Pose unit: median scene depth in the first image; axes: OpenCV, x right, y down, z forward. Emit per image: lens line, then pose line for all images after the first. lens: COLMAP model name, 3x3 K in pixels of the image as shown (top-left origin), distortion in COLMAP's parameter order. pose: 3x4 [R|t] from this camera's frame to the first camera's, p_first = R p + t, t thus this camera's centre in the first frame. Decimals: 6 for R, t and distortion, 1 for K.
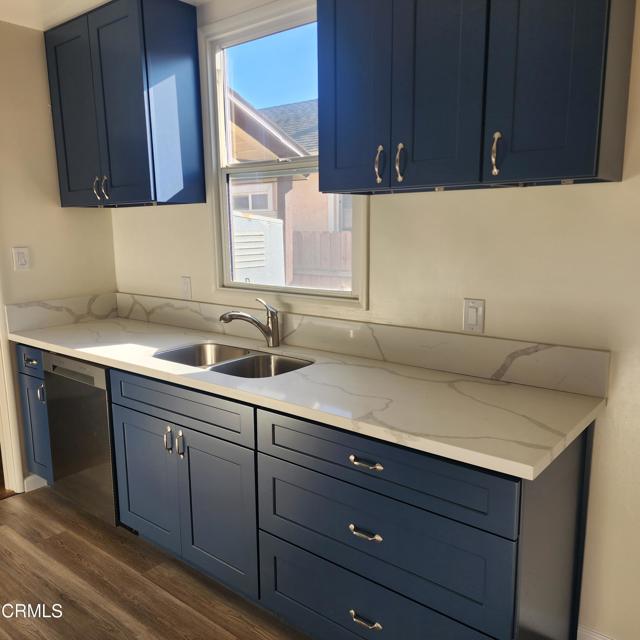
lens RADIAL K [[565.6, 0, 318.8], [0, 565.6, 323.2], [0, 0, 1]] dist [0.089233, -0.116128]
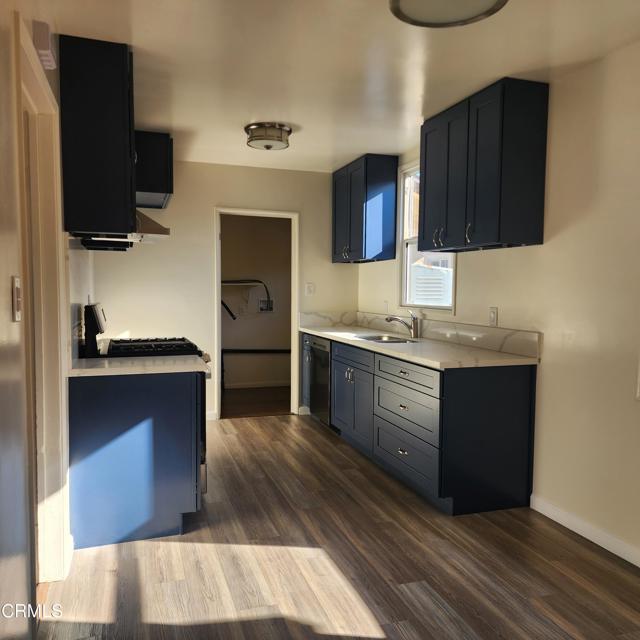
lens RADIAL K [[565.6, 0, 318.8], [0, 565.6, 323.2], [0, 0, 1]] dist [0.089233, -0.116128]
pose [[0.842590, 0.050508, -0.536181, 0.594088], [-0.108561, 0.991084, -0.077241, 0.159706], [0.527500, 0.123291, 0.840561, -0.629818]]
